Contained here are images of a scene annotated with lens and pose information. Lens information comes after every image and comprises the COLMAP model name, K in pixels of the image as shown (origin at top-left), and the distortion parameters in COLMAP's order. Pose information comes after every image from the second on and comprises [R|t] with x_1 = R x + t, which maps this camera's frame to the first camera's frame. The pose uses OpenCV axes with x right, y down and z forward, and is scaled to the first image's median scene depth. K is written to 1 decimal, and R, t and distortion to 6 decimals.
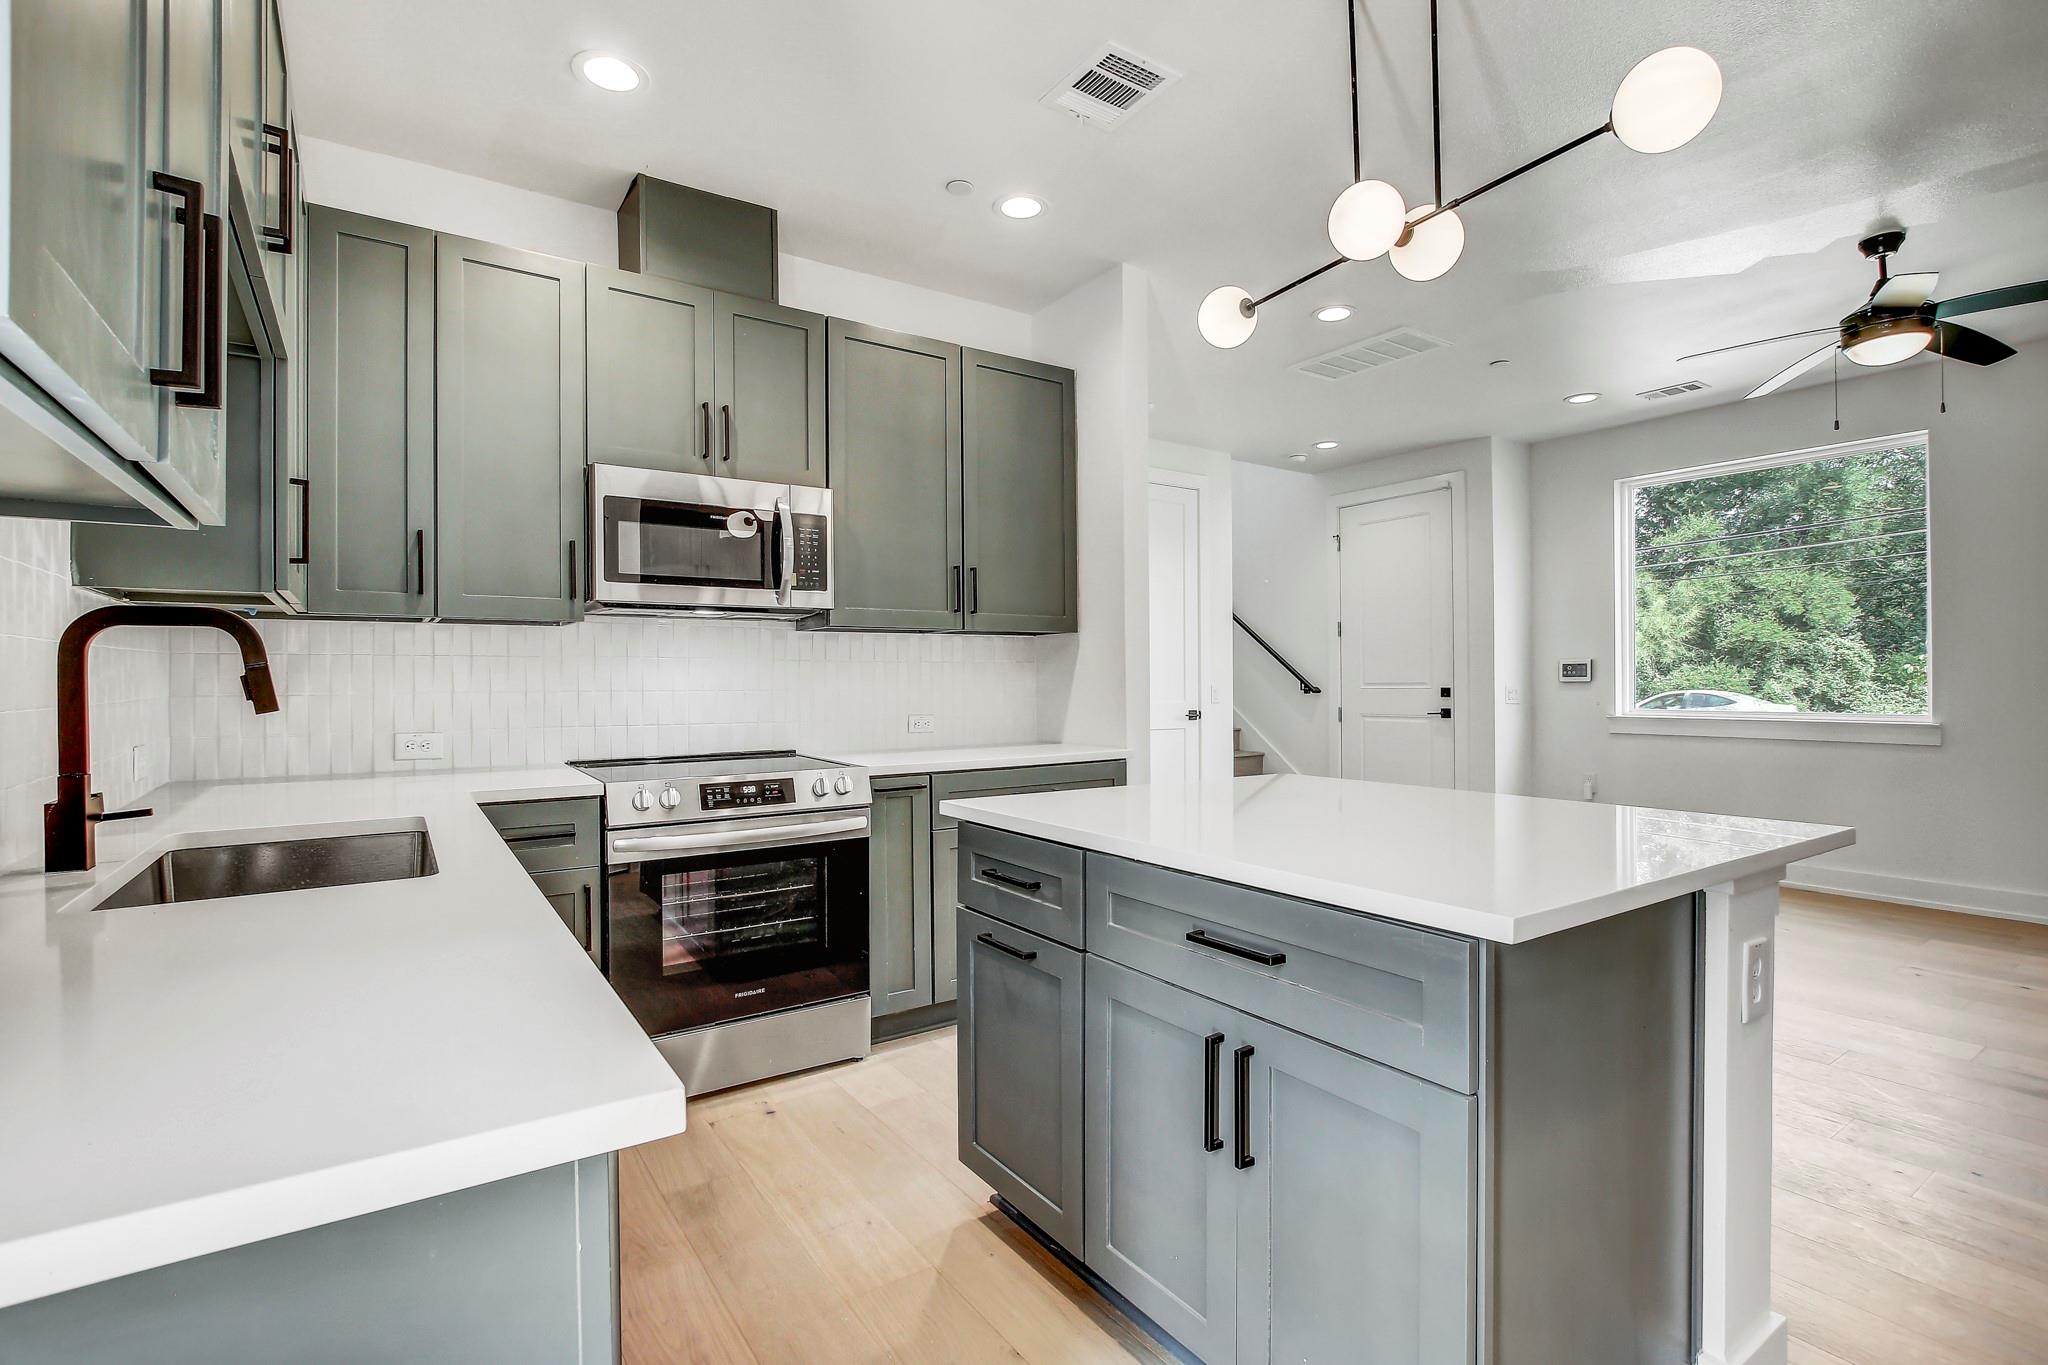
lens RADIAL K [[946.2, 0, 1022.2], [0, 946.2, 688.1], [0, 0, 1]] dist [-0.014844, 0.000643]
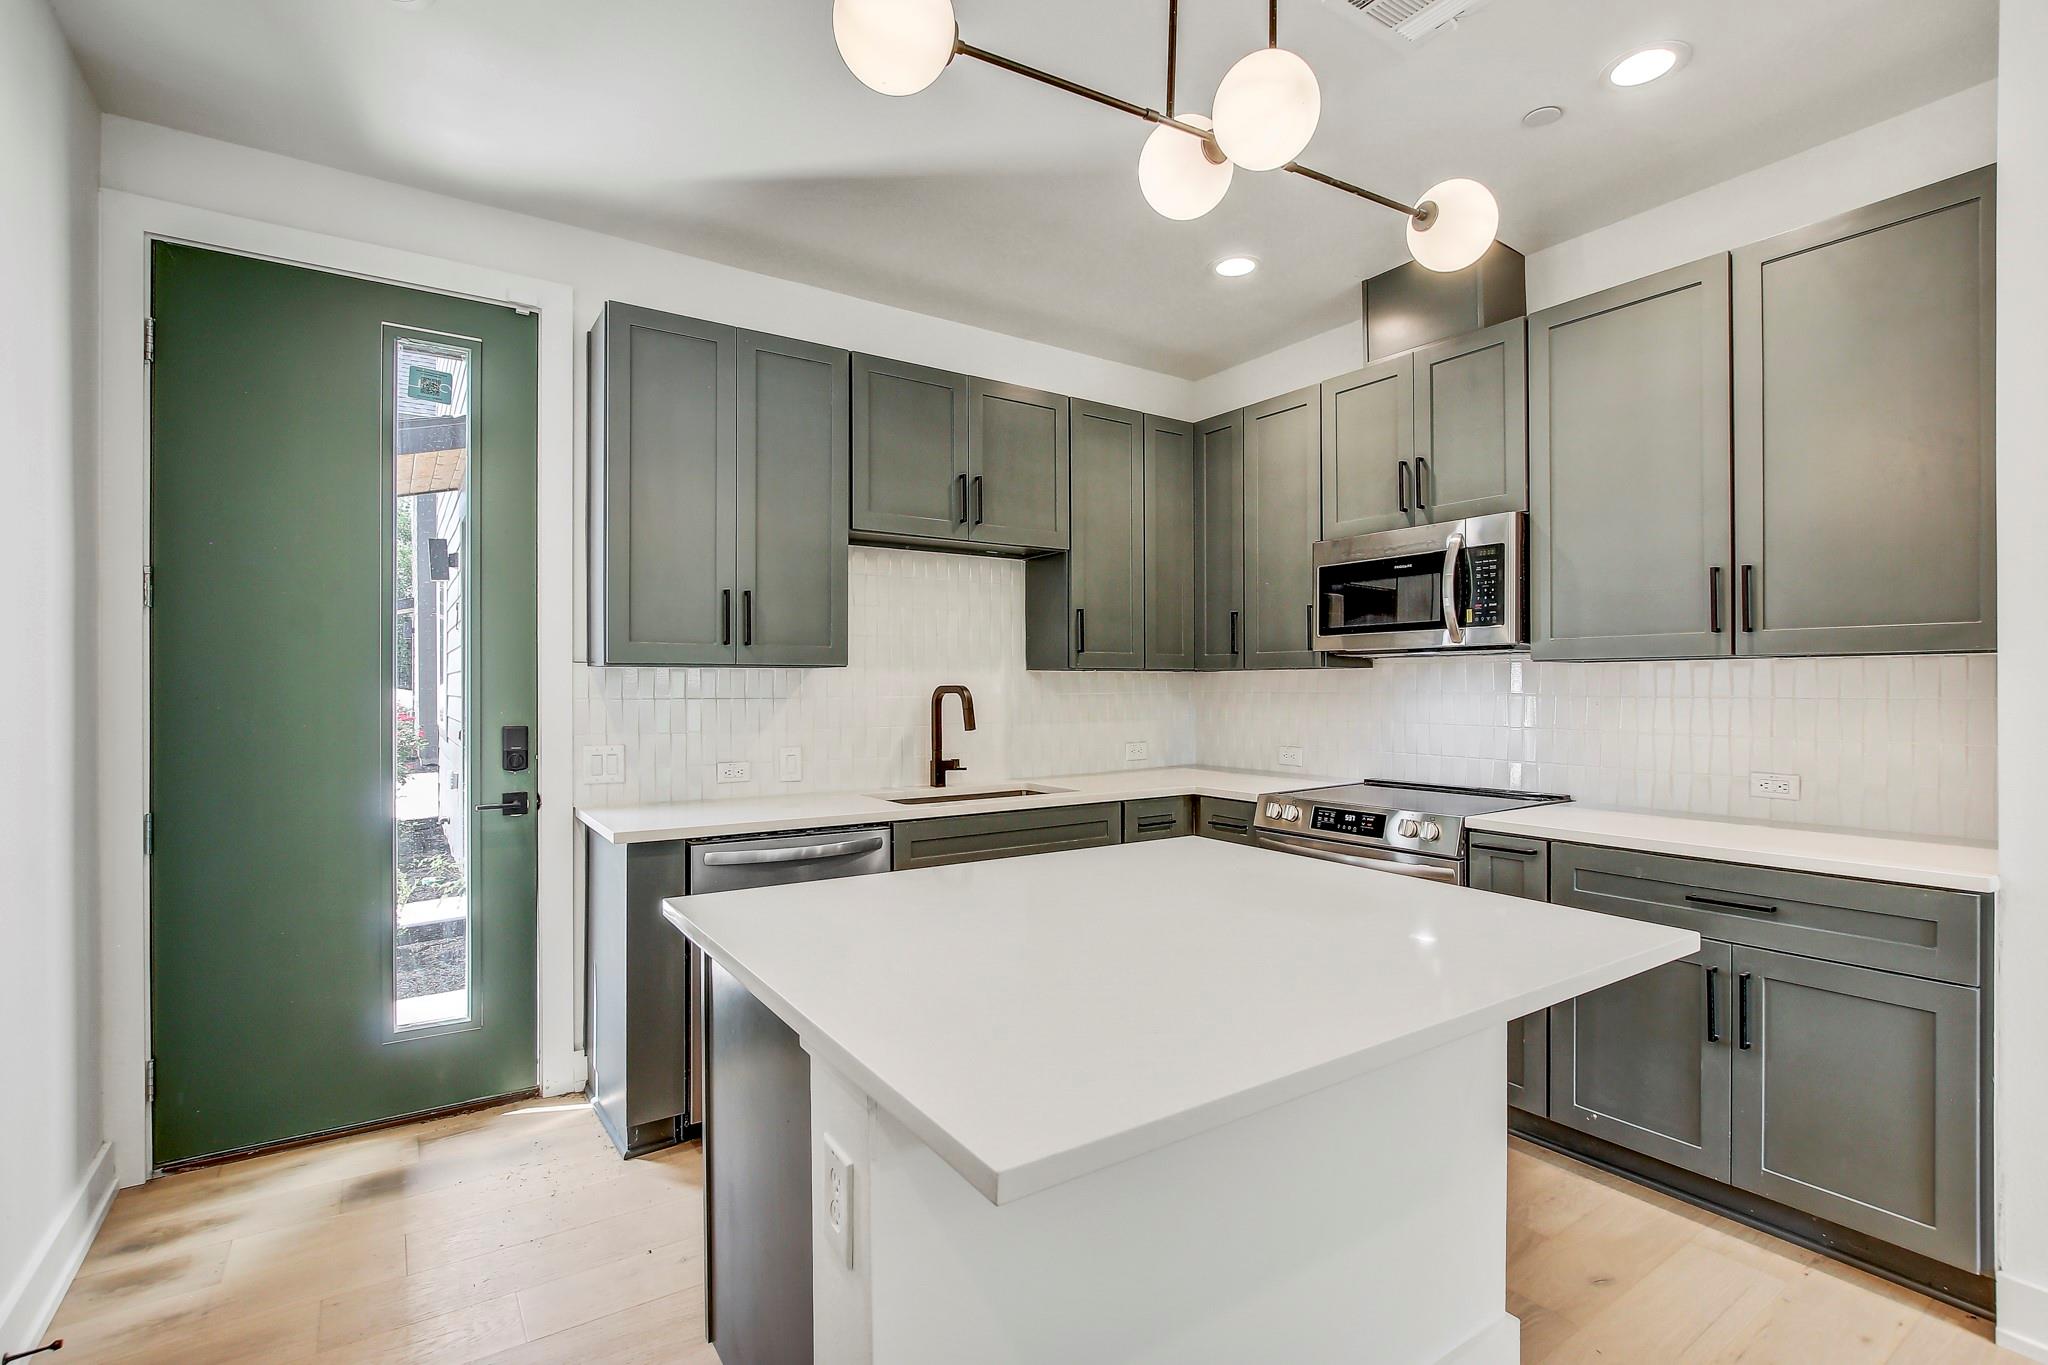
lens RADIAL K [[946.2, 0, 1022.2], [0, 946.2, 688.1], [0, 0, 1]] dist [-0.014844, 0.000643]
pose [[-0.004358, 0.006947, -0.999966, 0.369942], [-0.004936, 0.999964, 0.006968, -0.023123], [0.999978, 0.004966, -0.004323, 0.277120]]
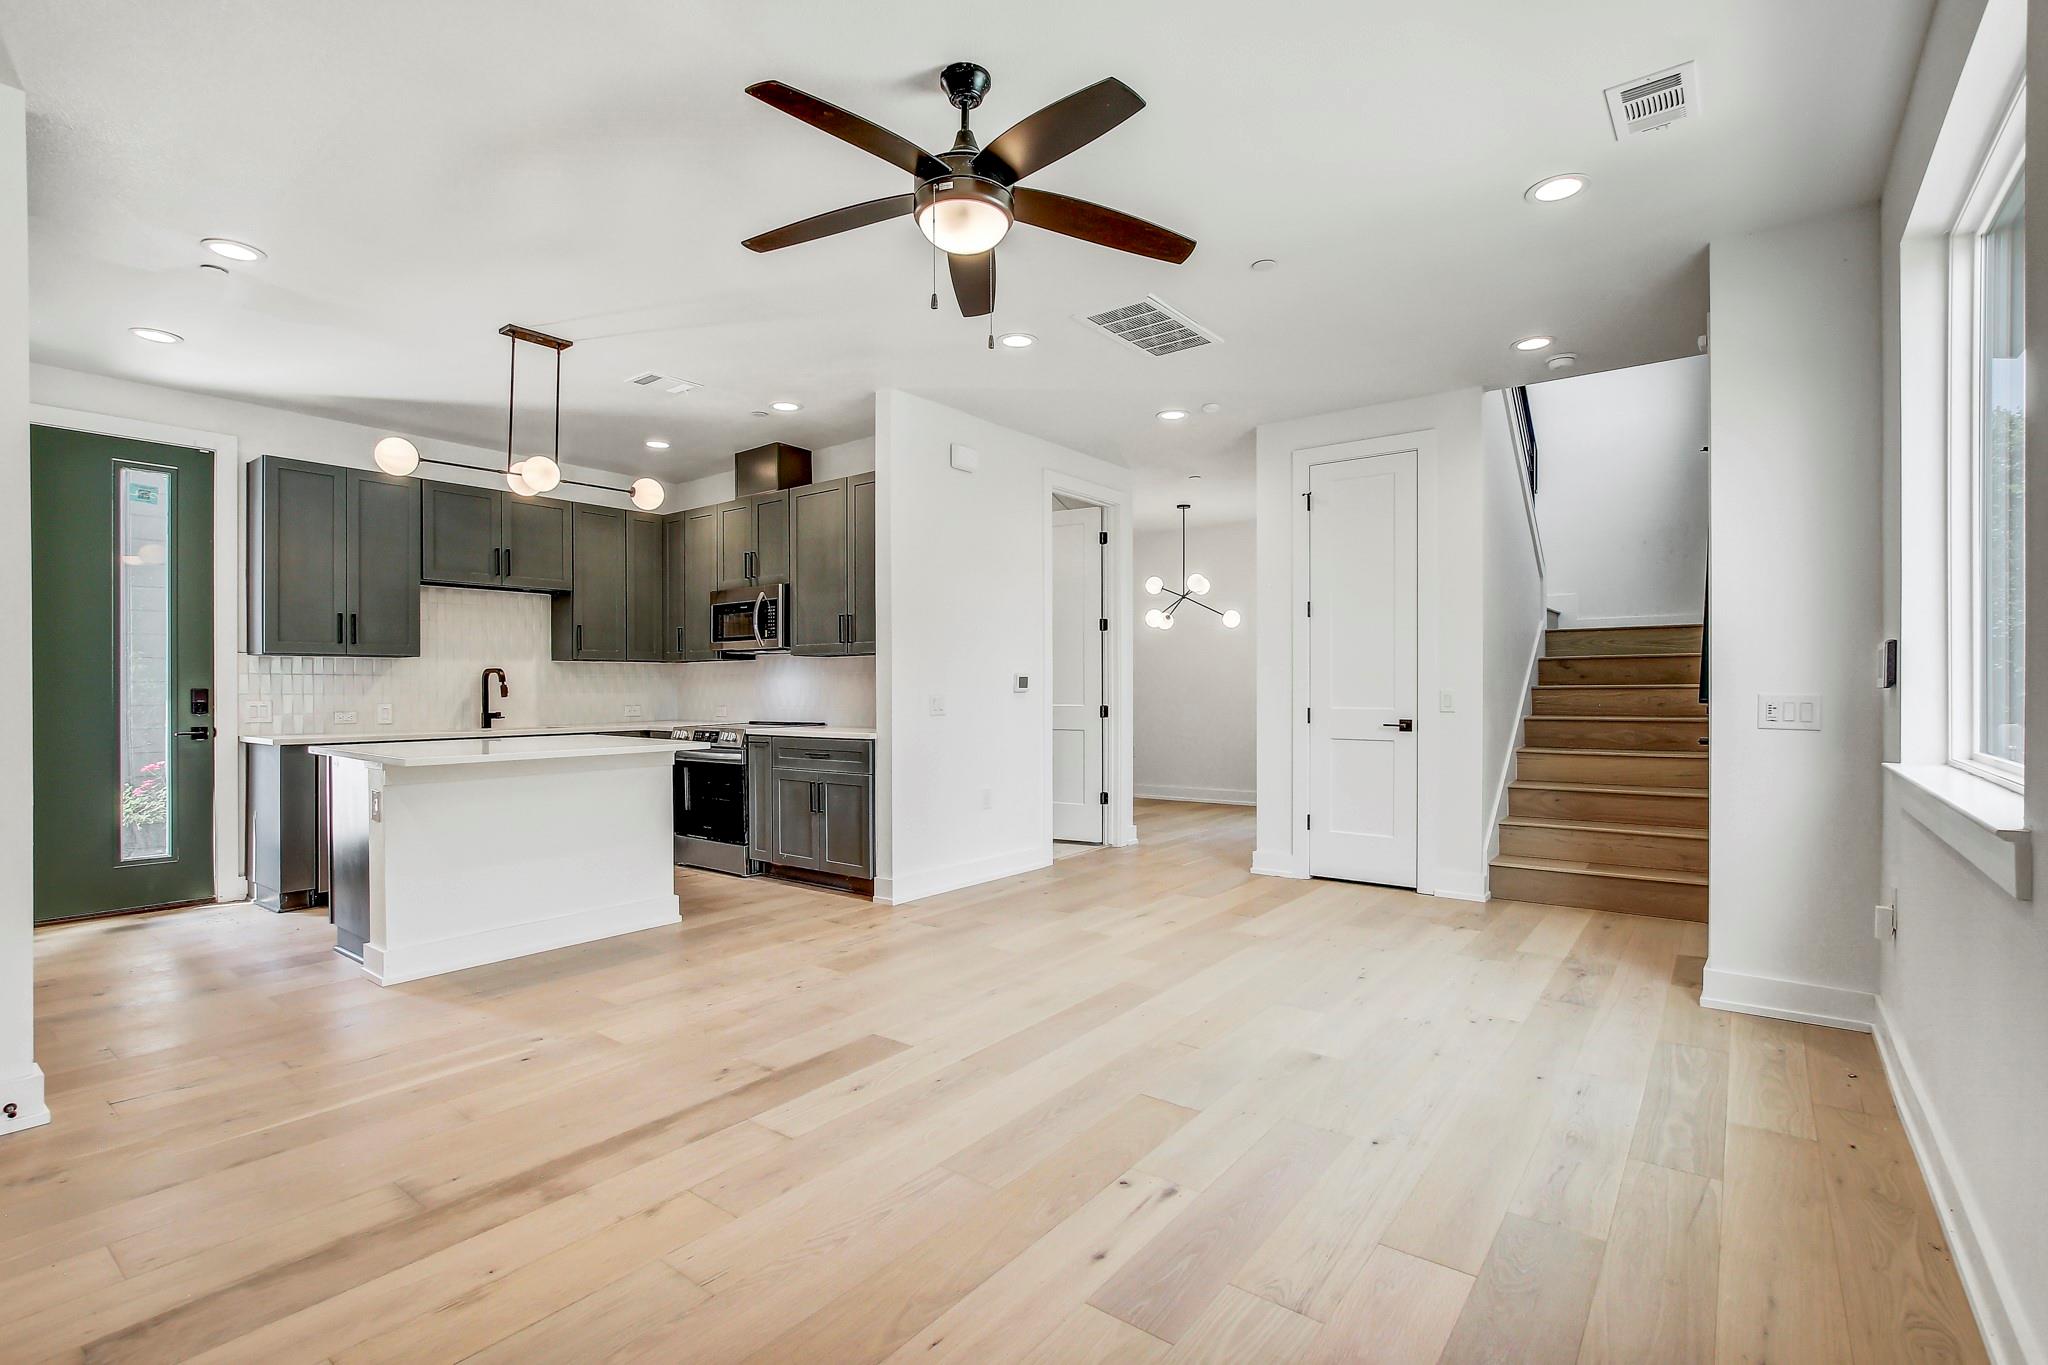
lens RADIAL K [[946.2, 0, 1022.2], [0, 946.2, 688.1], [0, 0, 1]] dist [-0.014844, 0.000643]
pose [[0.311755, 0.006042, -0.950143, 0.912724], [-0.004405, 0.999978, 0.004913, -0.006946], [0.950152, 0.002654, 0.311775, 0.453513]]
